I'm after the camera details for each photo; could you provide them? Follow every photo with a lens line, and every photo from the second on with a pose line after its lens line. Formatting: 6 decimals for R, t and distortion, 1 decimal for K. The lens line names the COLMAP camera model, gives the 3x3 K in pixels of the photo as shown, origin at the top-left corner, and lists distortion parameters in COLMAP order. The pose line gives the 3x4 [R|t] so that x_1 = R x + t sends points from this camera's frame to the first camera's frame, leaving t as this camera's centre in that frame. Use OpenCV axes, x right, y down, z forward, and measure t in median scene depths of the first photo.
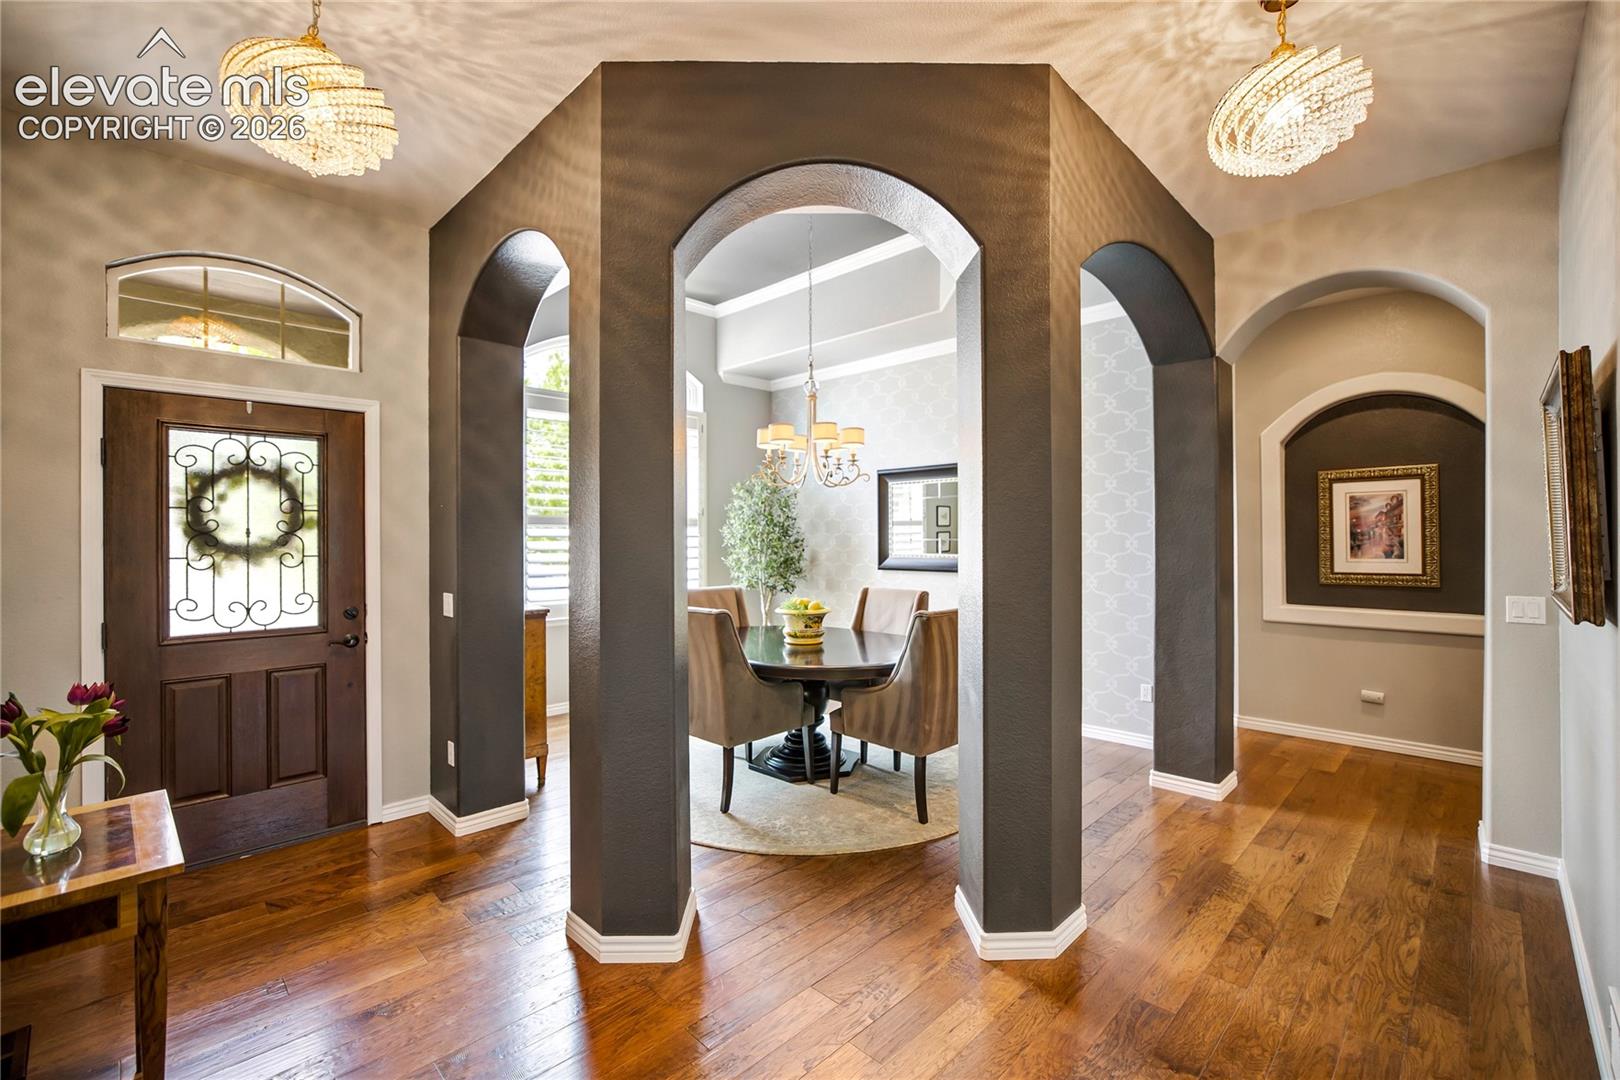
lens RADIAL K [[693.9, 0, 808.1], [0, 693.9, 536.6], [0, 0, 1]] dist [-0.023717, 0.007943]
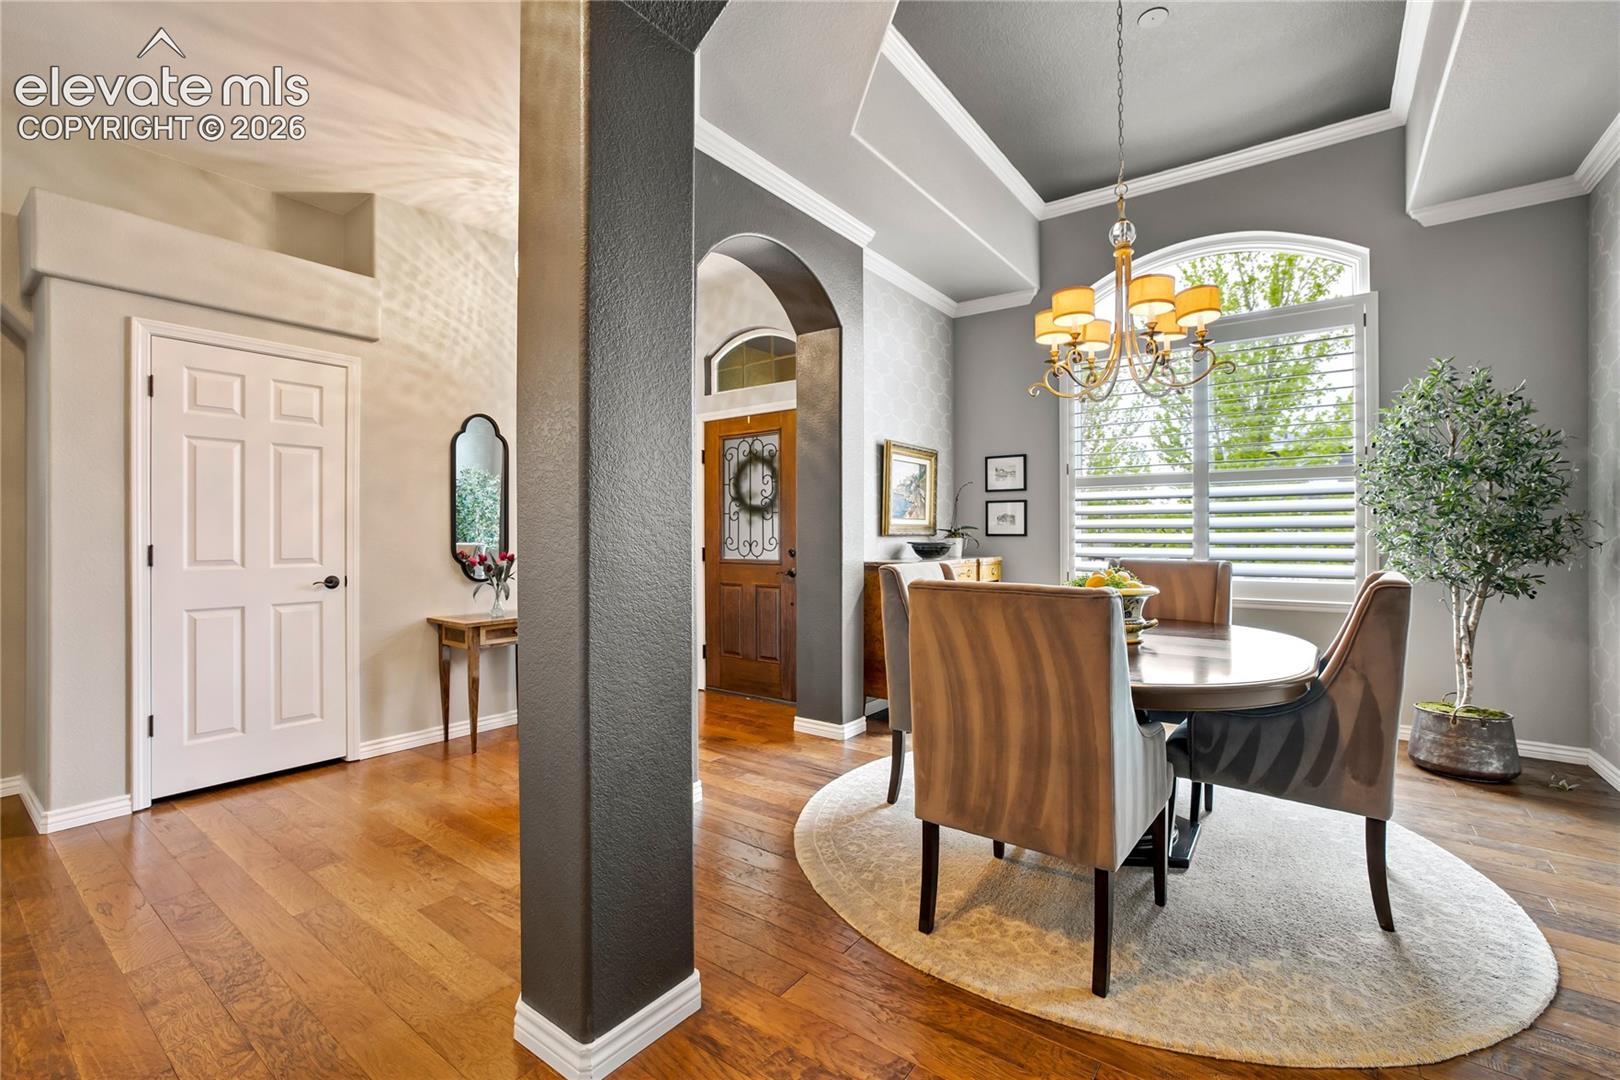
lens RADIAL K [[693.9, 0, 809.1], [0, 693.9, 538.0], [0, 0, 1]] dist [-0.023717, 0.007943]
pose [[0.138263, 0.002511, -0.990392, 0.769006], [0.000985, 0.999996, 0.002673, 0.078923], [0.990395, -0.001345, 0.138260, 0.859180]]
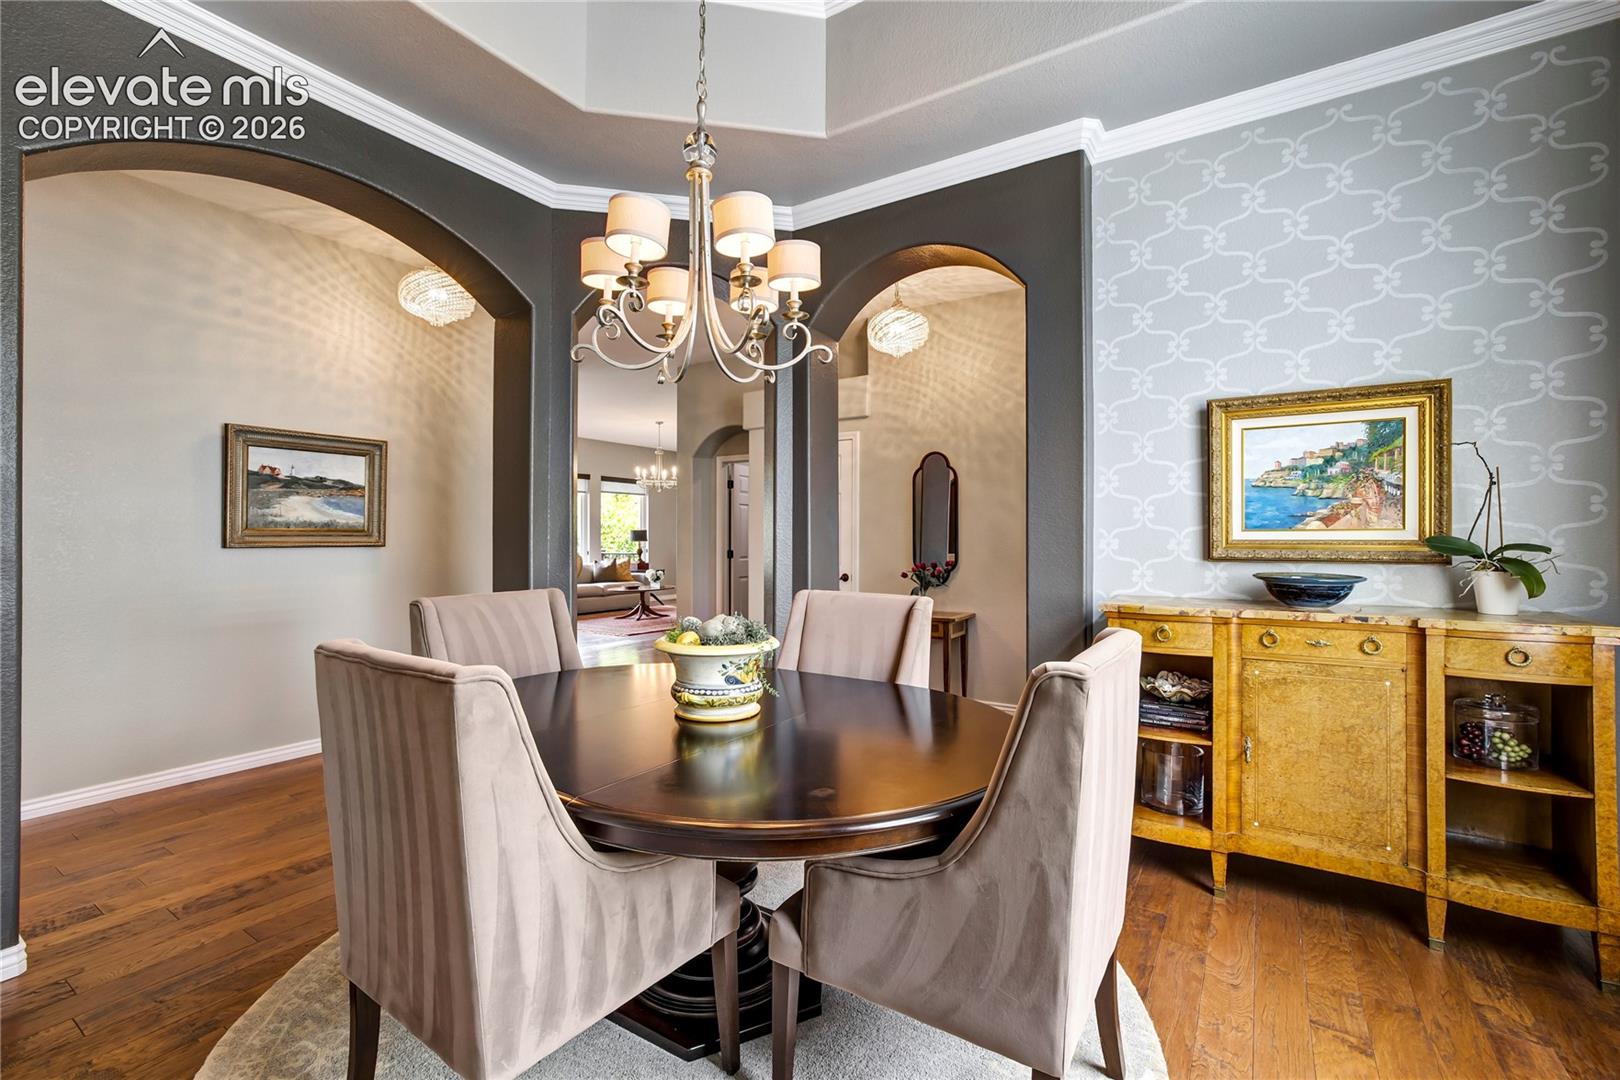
lens RADIAL K [[693.9, 0, 813.3], [0, 693.9, 539.8], [0, 0, 1]] dist [-0.023717, 0.007943]
pose [[-0.976885, 0.001575, -0.213760, 0.041452], [0.000531, 0.999988, 0.004941, 0.048974], [0.213766, 0.004713, -0.976874, 1.939341]]
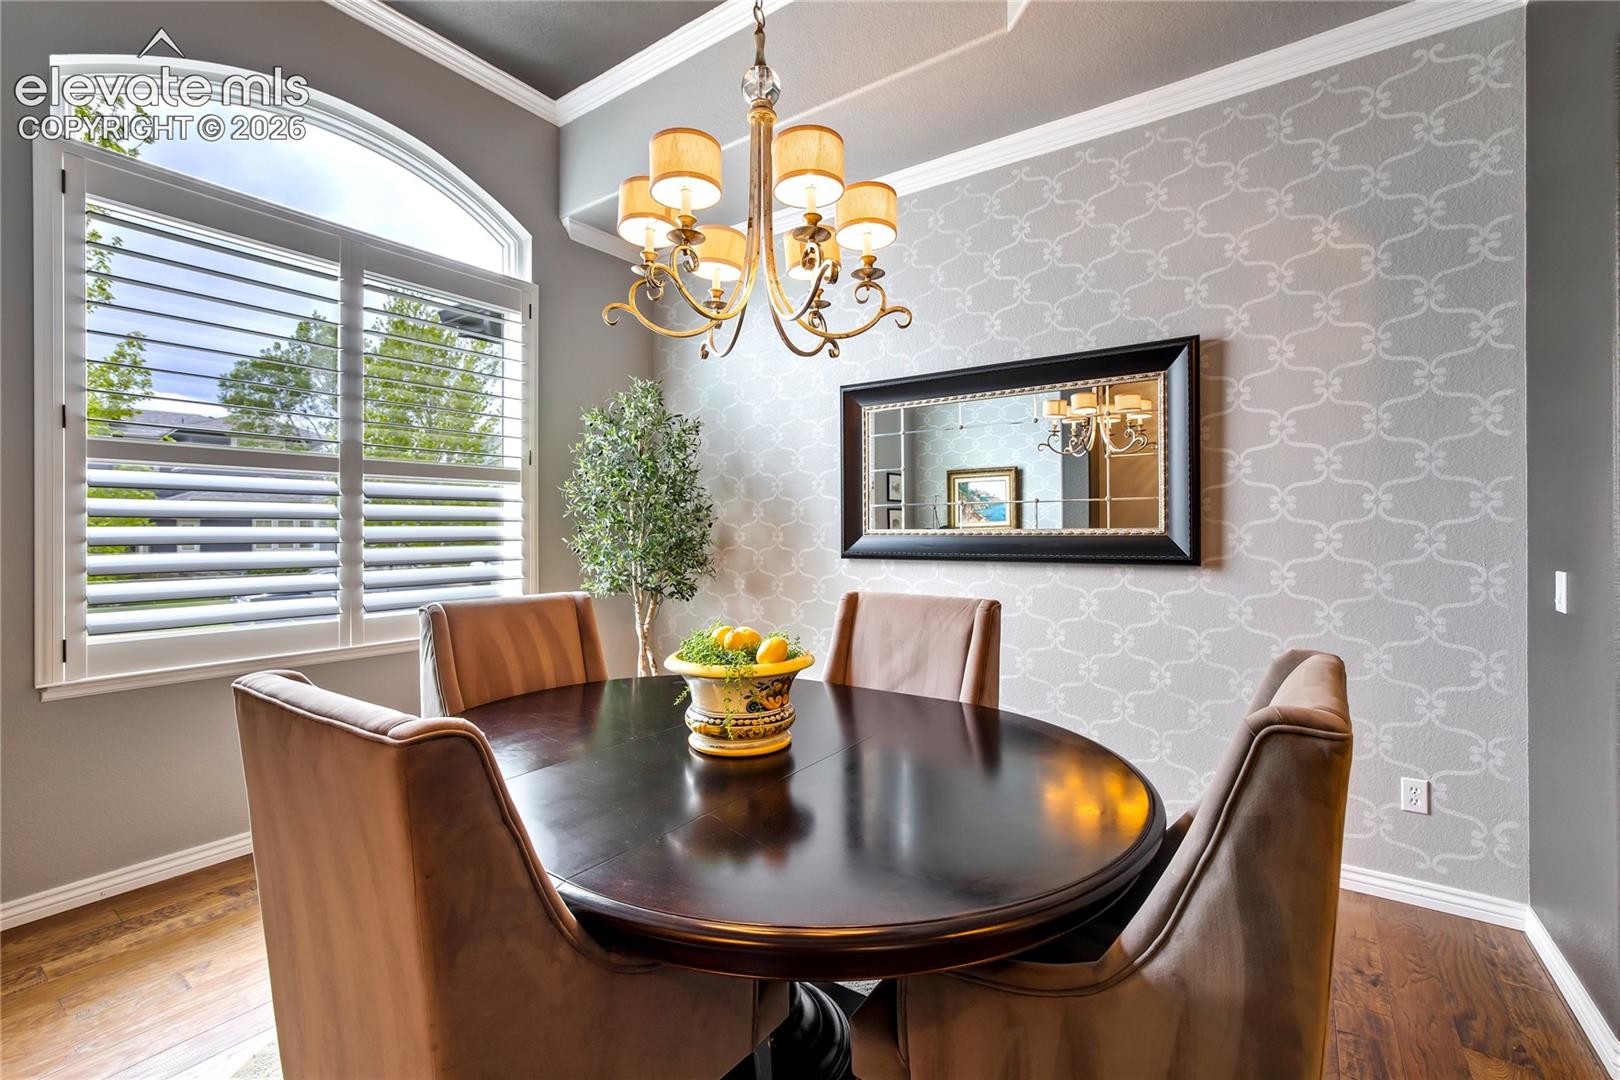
lens RADIAL K [[693.9, 0, 811.3], [0, 693.9, 529.7], [0, 0, 1]] dist [-0.023717, 0.007943]
pose [[0.985425, 0.001863, 0.170099, -0.044845], [-0.001679, 0.999998, -0.001230, 0.047928], [-0.170101, 0.000926, 0.985426, 0.837375]]
